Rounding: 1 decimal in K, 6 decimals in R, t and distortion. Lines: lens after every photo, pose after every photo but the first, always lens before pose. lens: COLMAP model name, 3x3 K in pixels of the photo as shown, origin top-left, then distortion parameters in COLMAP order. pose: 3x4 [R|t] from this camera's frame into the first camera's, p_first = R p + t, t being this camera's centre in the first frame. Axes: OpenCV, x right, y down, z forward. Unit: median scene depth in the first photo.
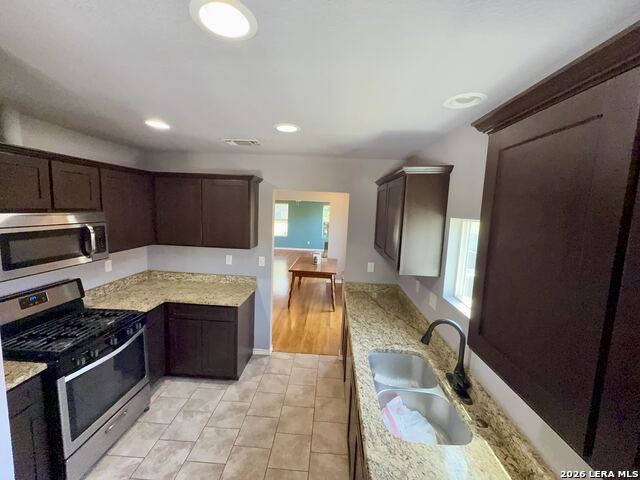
lens RADIAL K [[271.8, 0, 320.0], [0, 271.8, 240.0], [0, 0, 1]] dist [-0.011650, 0.000122]
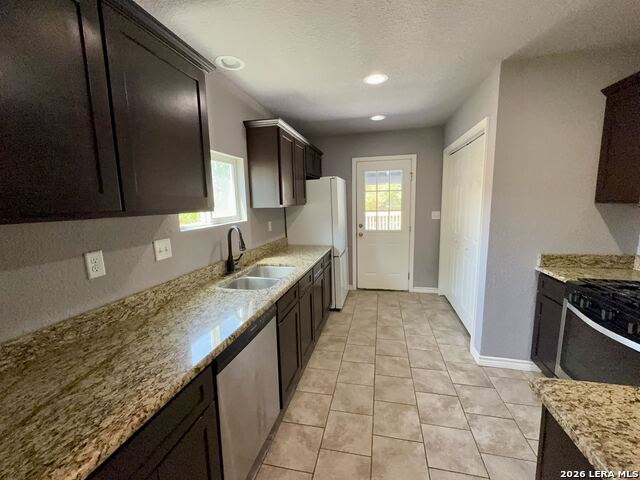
lens RADIAL K [[271.8, 0, 320.0], [0, 271.8, 240.0], [0, 0, 1]] dist [-0.011650, 0.000122]
pose [[-0.985521, -0.045827, 0.163245, -0.125137], [-0.001552, 0.965180, 0.261583, 0.002357], [-0.169548, 0.257542, -0.951276, 1.584191]]
